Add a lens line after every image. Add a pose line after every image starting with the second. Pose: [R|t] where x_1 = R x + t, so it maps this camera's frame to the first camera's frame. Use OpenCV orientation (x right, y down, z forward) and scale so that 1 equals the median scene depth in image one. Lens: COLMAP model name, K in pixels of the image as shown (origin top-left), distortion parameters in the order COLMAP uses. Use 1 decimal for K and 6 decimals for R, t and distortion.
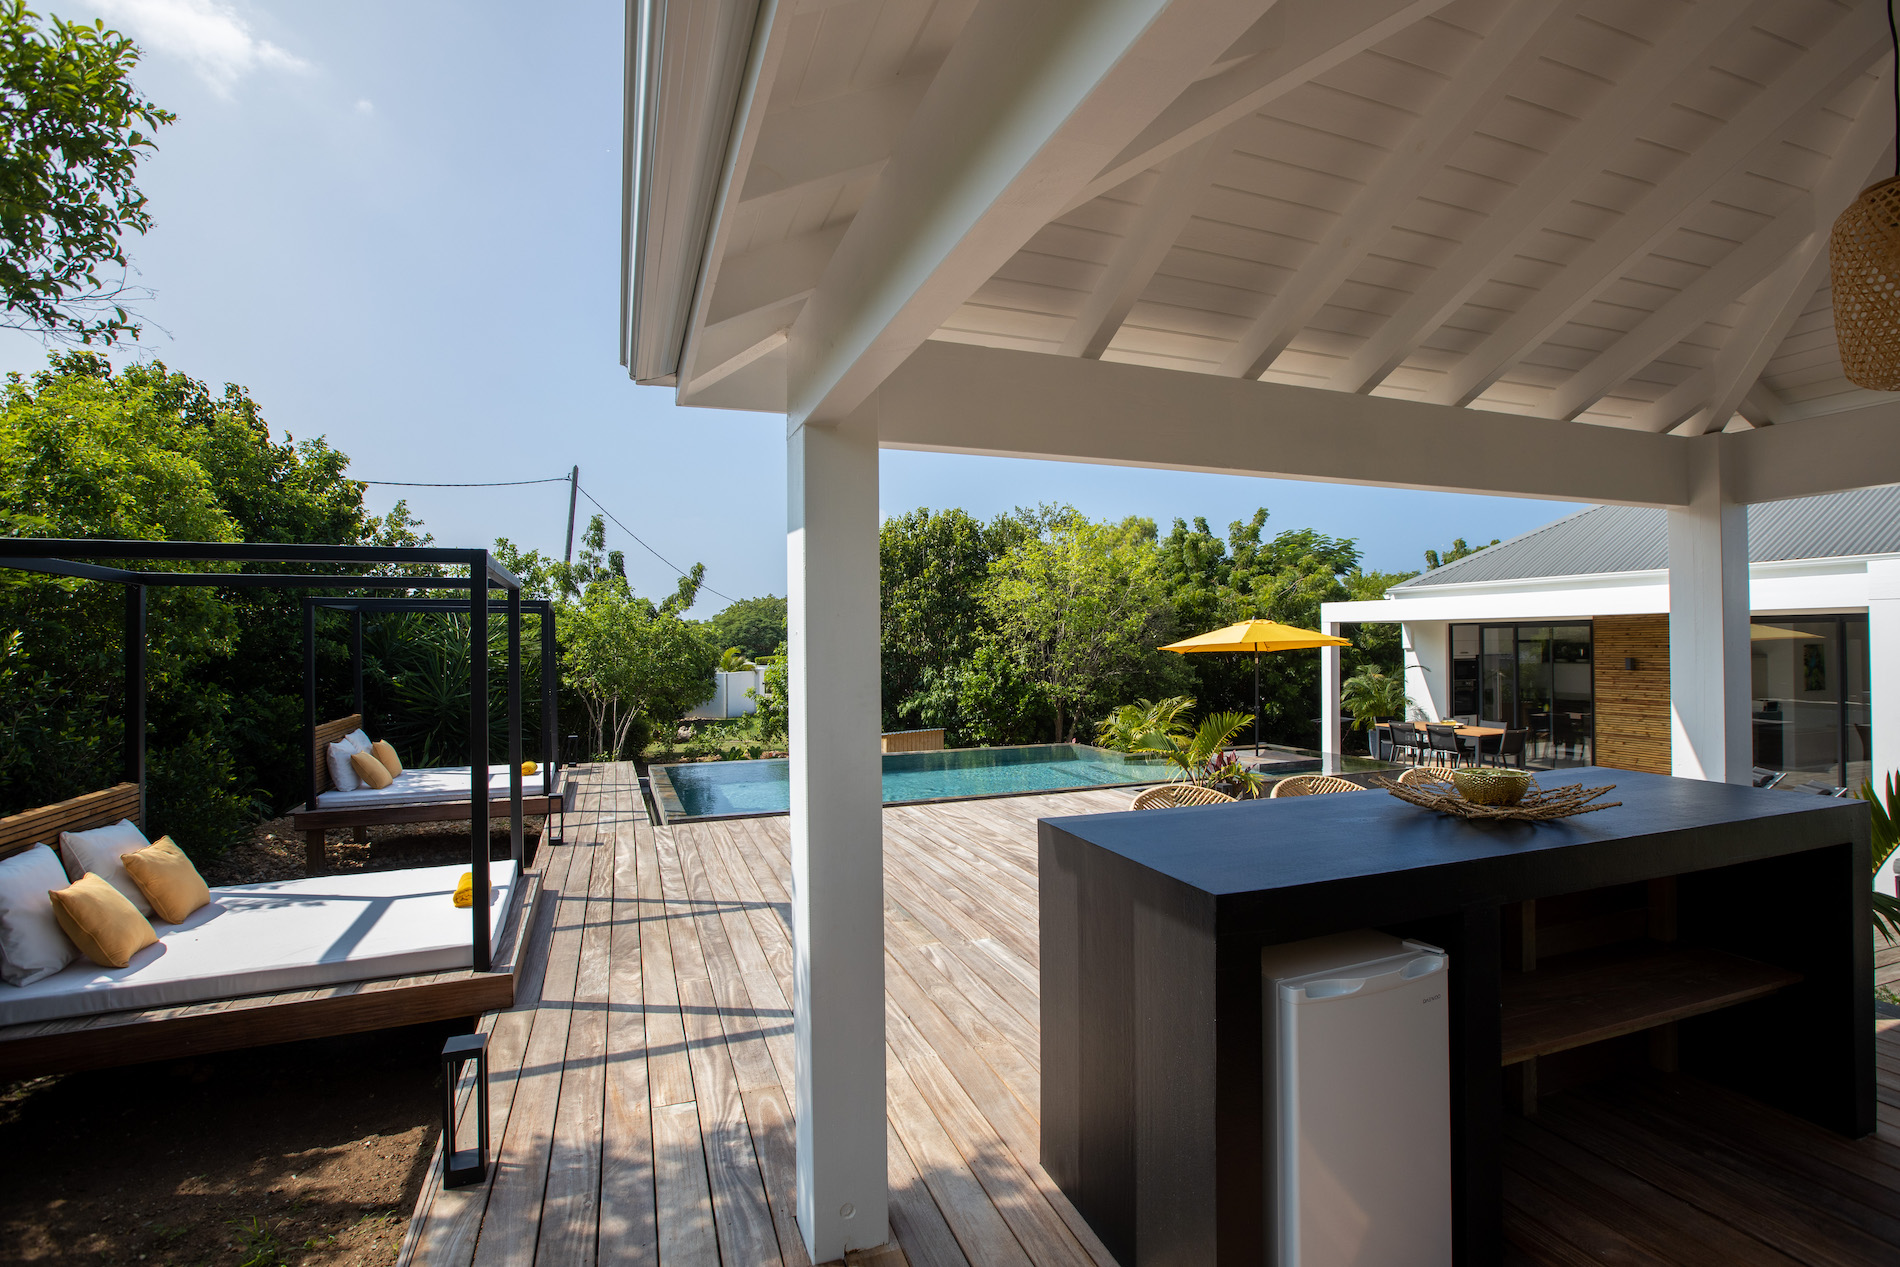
lens RADIAL K [[888.5, 0, 950.0], [0, 888.5, 633.5], [0, 0, 1]] dist [-0.030121, 0.000442]
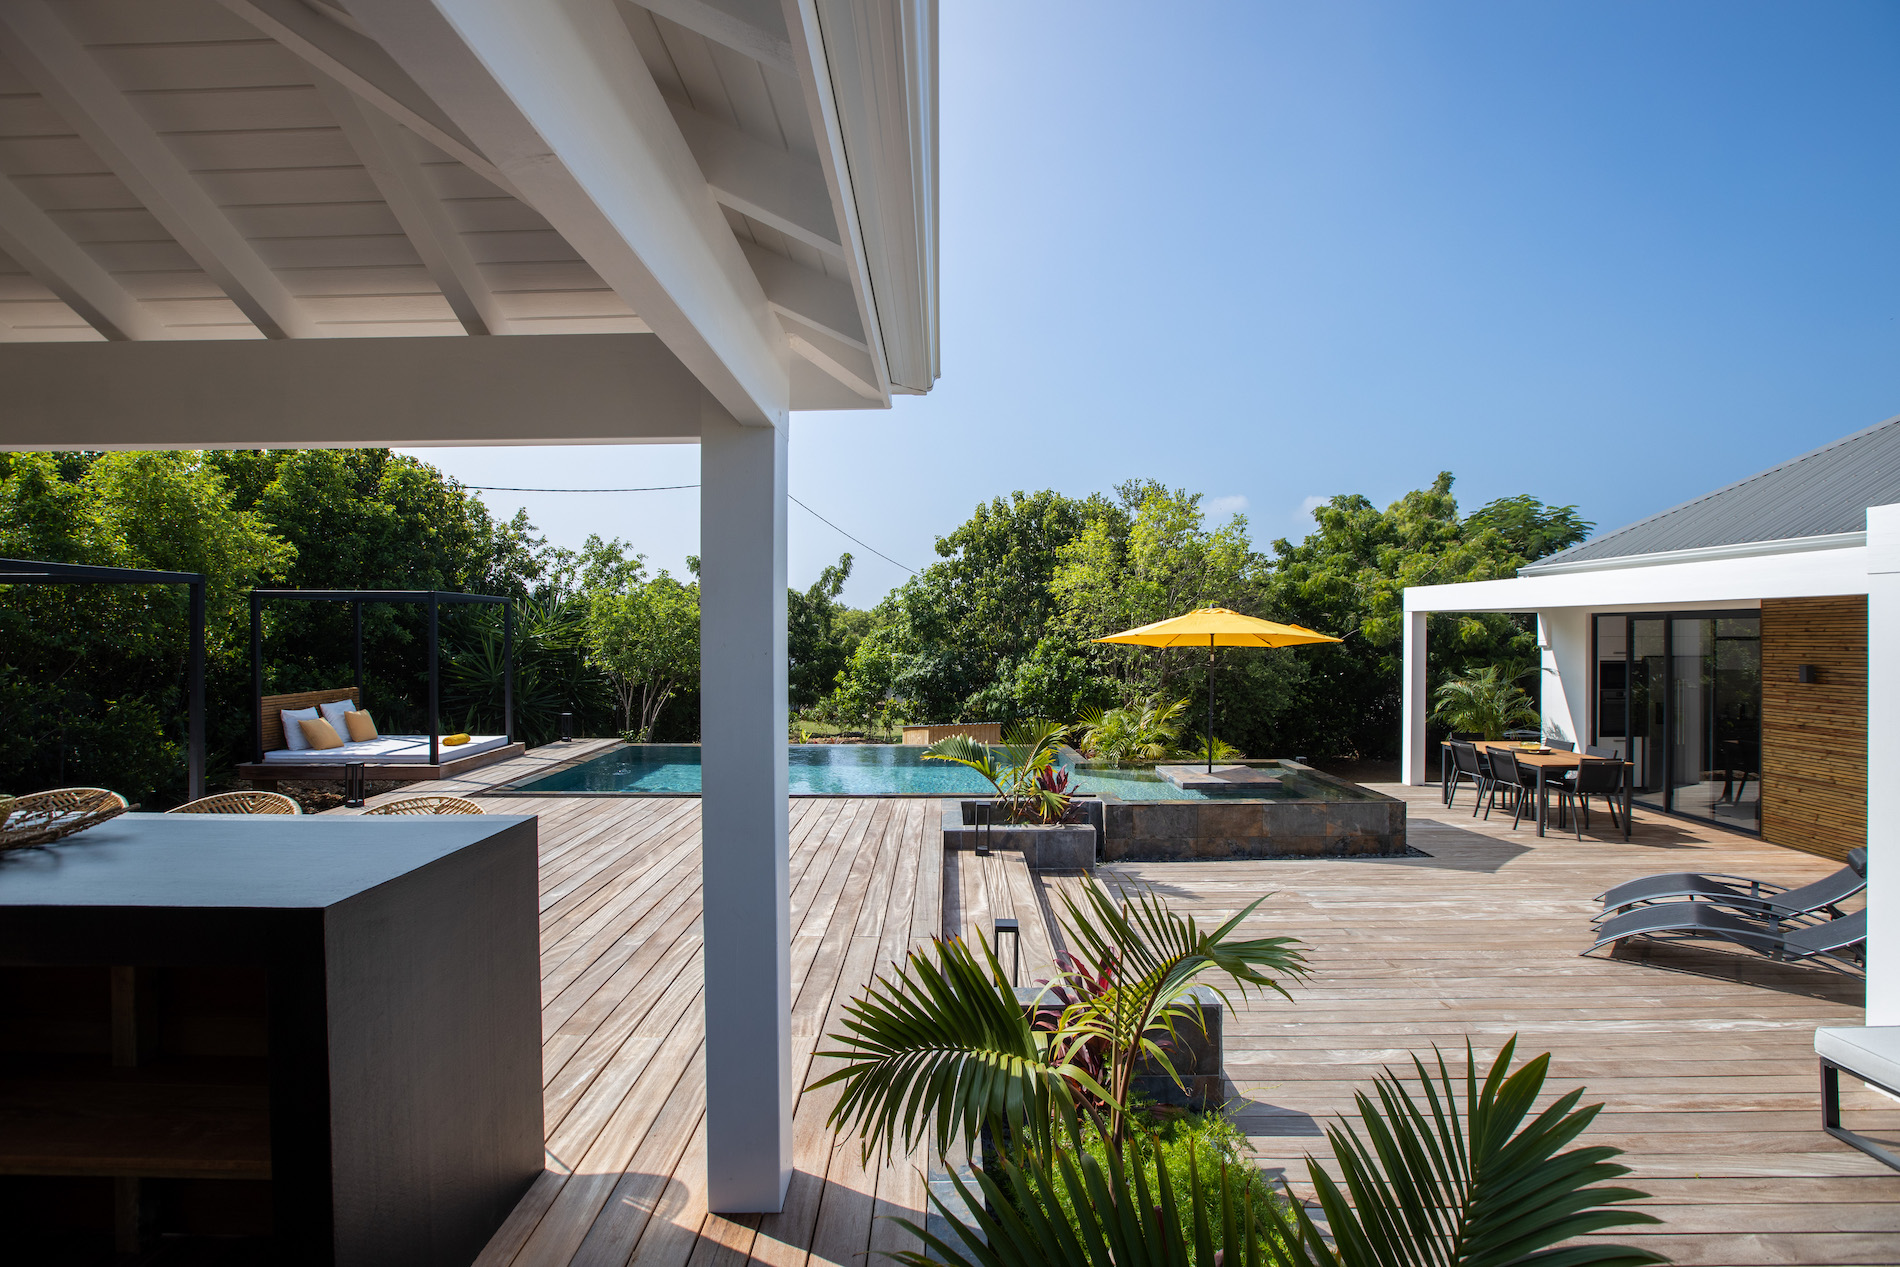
lens RADIAL K [[888.5, 0, 950.0], [0, 888.5, 633.5], [0, 0, 1]] dist [-0.030121, 0.000442]
pose [[0.934623, 0.010767, -0.355478, 0.324952], [-0.005839, 0.999871, 0.014933, -0.002342], [0.355593, -0.011881, 0.934565, 0.112286]]
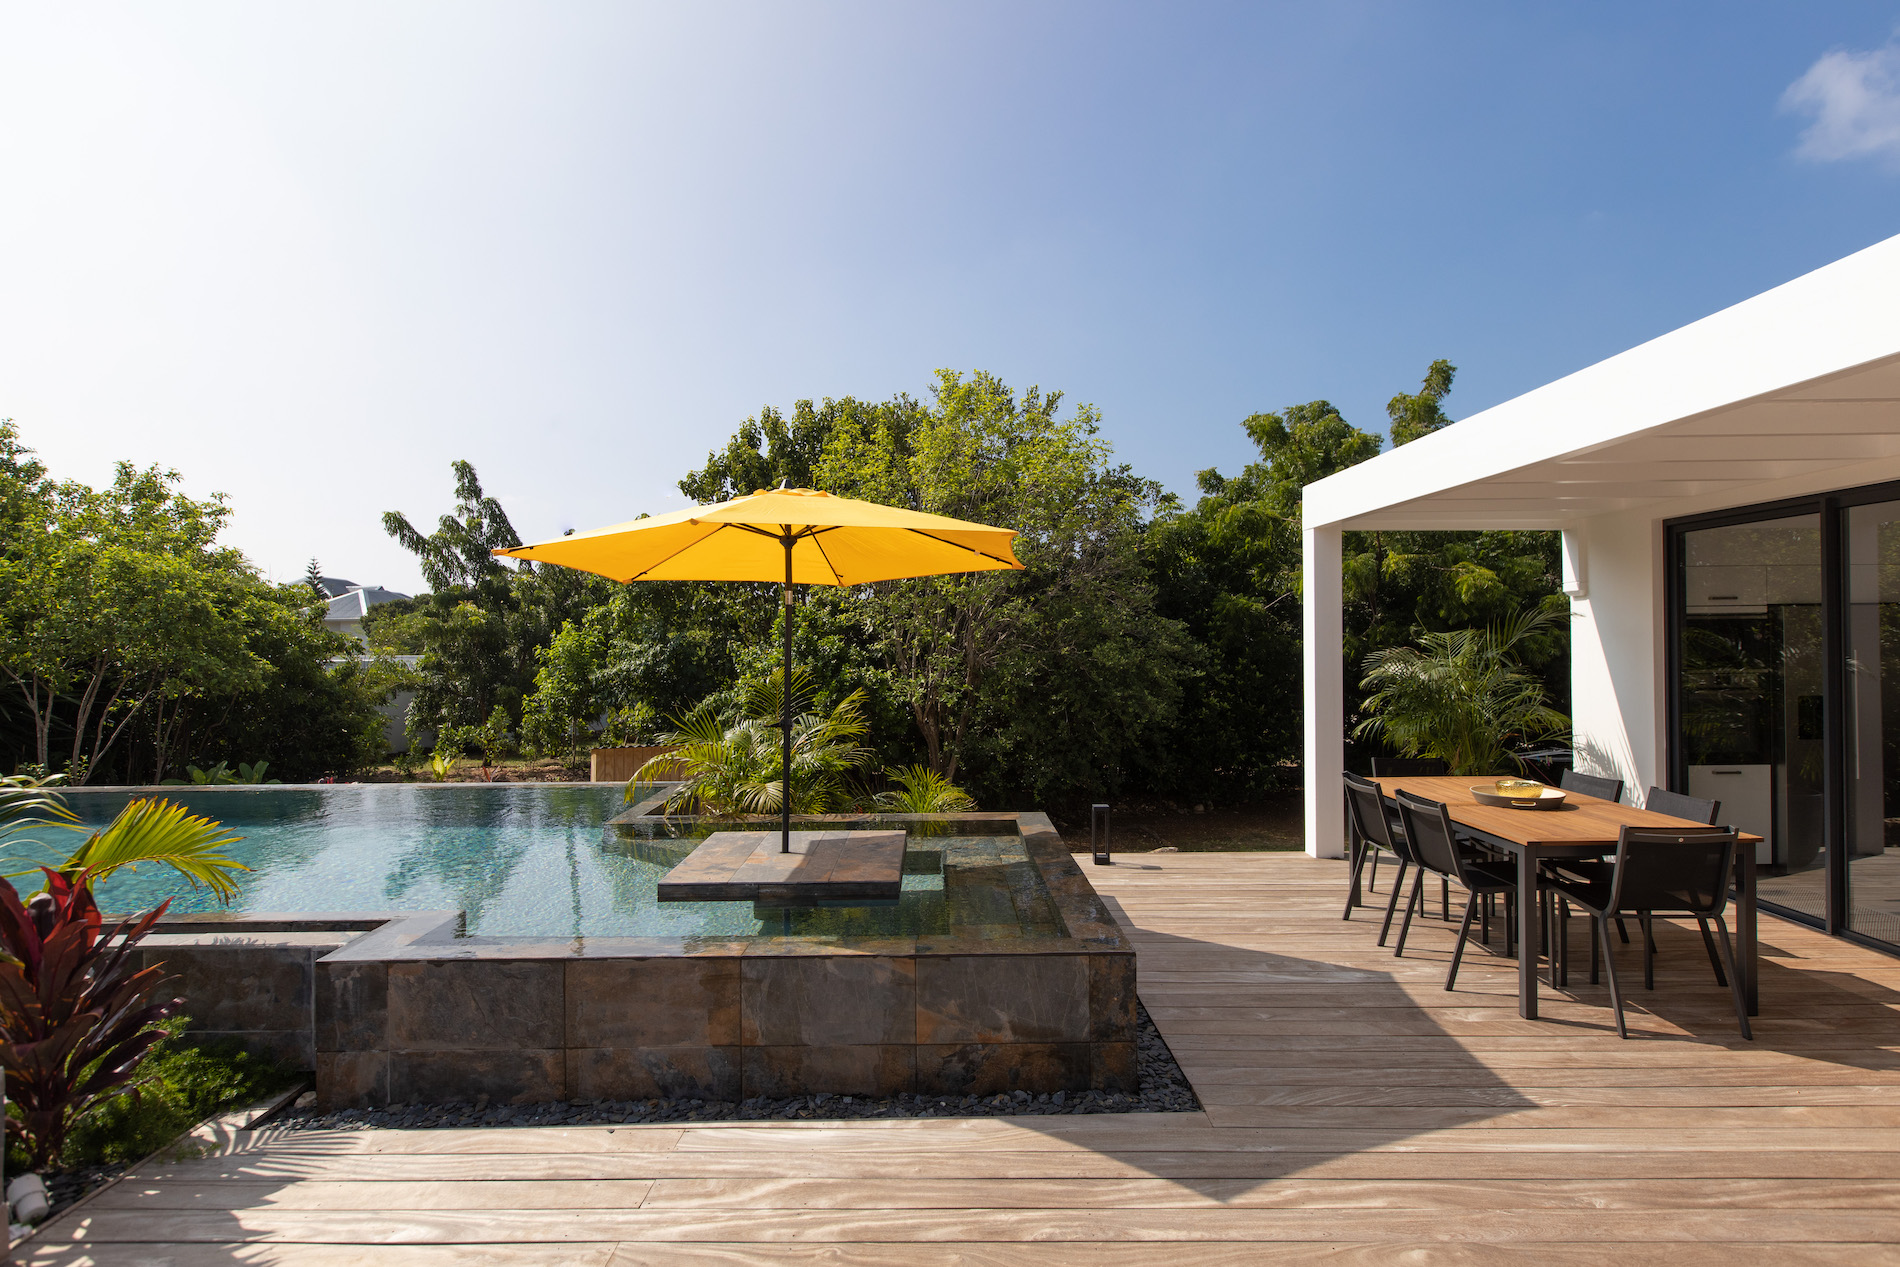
lens RADIAL K [[994.3, 0, 950.0], [0, 994.3, 633.5], [0, 0, 1]] dist [-0.000621, -0.000787]
pose [[0.930829, -0.001835, -0.365451, 0.443069], [0.004069, 0.999977, 0.005342, 0.033924], [0.365433, -0.006459, 0.930815, 0.498018]]
